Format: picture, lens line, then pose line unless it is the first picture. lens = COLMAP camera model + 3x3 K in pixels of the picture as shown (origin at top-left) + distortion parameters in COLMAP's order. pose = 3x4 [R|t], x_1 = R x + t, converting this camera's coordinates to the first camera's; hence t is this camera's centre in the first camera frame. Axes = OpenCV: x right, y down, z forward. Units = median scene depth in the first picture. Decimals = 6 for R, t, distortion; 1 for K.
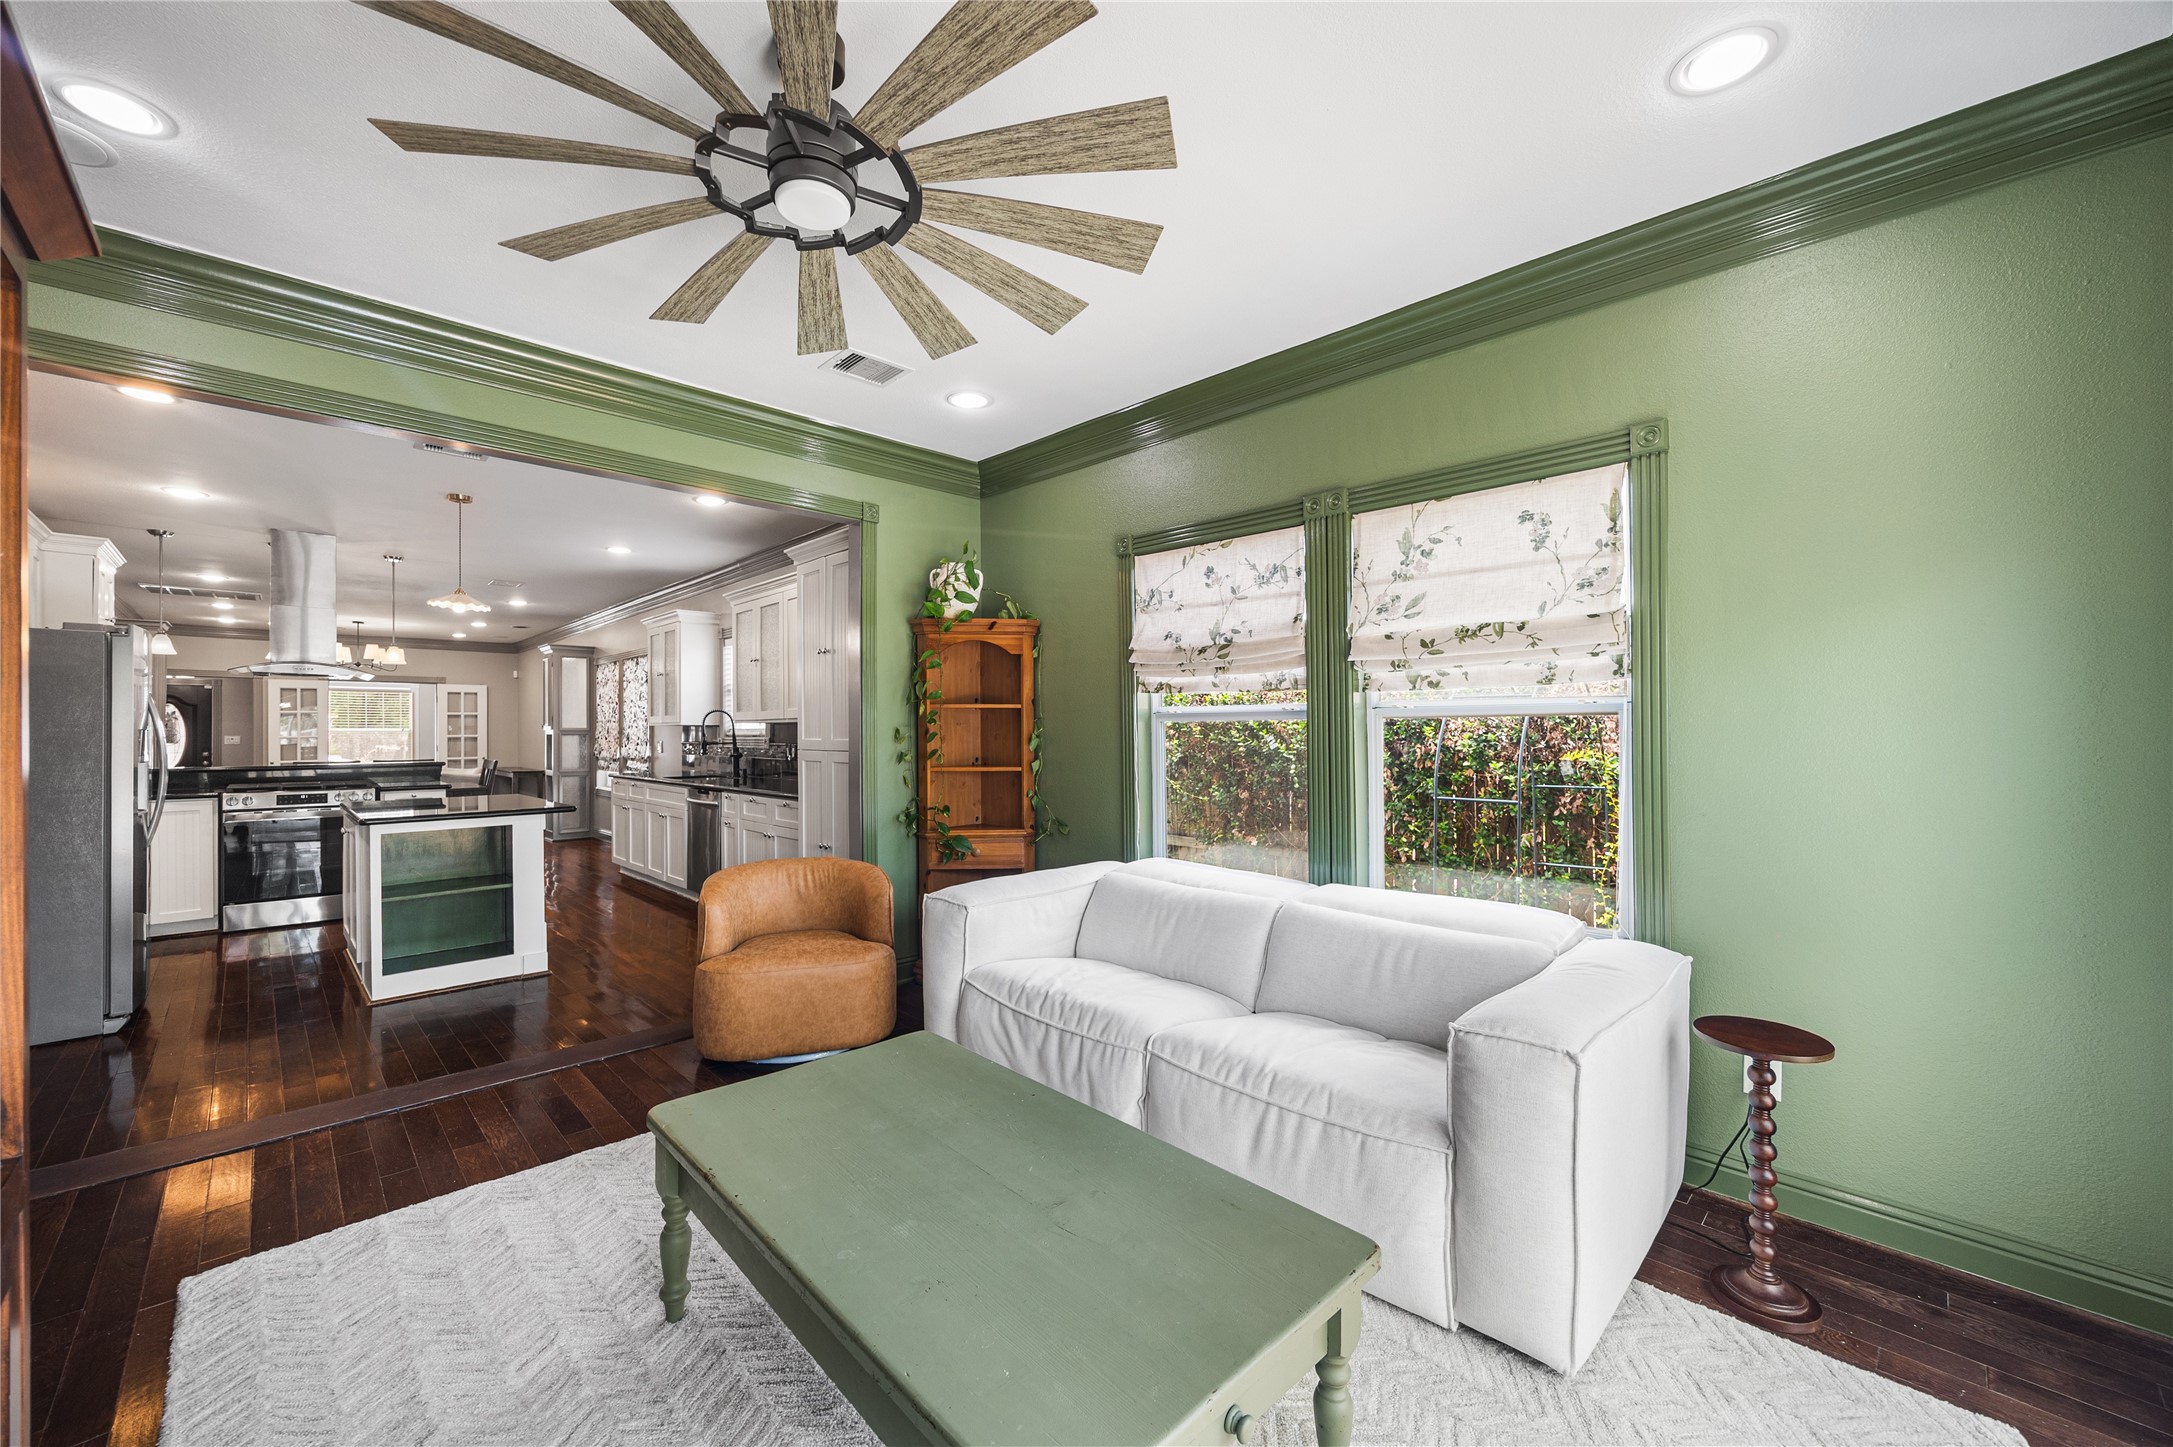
lens RADIAL K [[844.4, 0, 1076.8], [0, 844.4, 733.7], [0, 0, 1]] dist [0.000028, -0.000394]
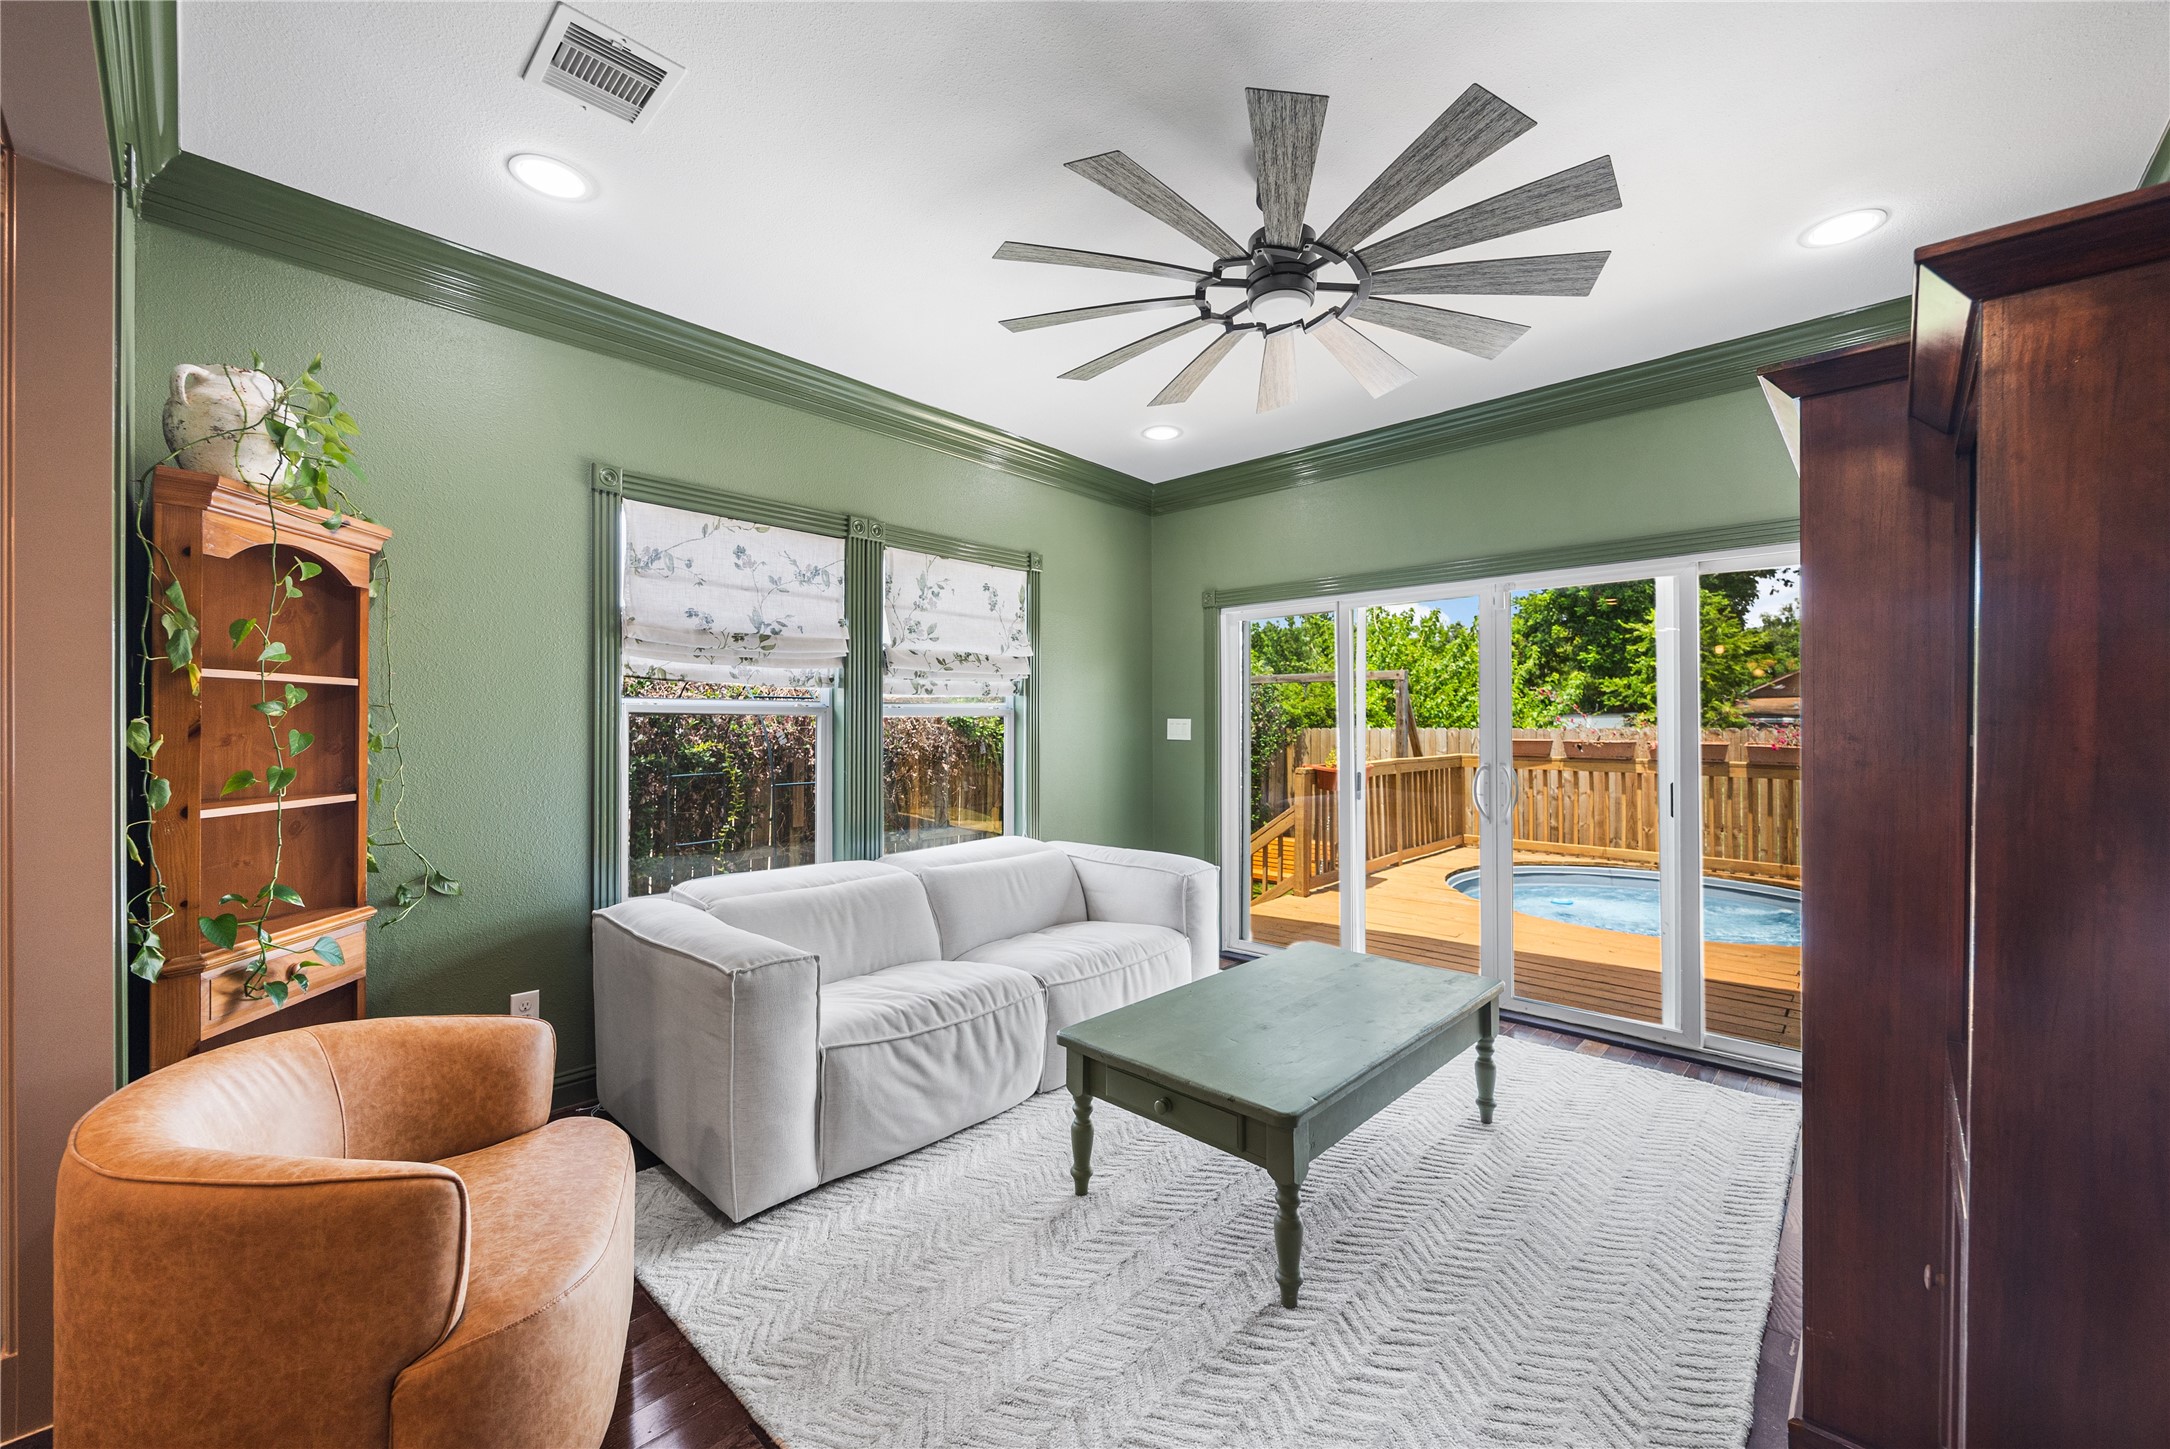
lens RADIAL K [[843.2, 0, 1089.5], [0, 843.2, 722.9], [0, 0, 1]] dist [0.000028, -0.000394]
pose [[-0.044871, 0.003114, 0.998988, -0.835341], [0.005641, 0.999980, -0.002864, -0.002571], [-0.998977, 0.005506, -0.044887, 0.723359]]
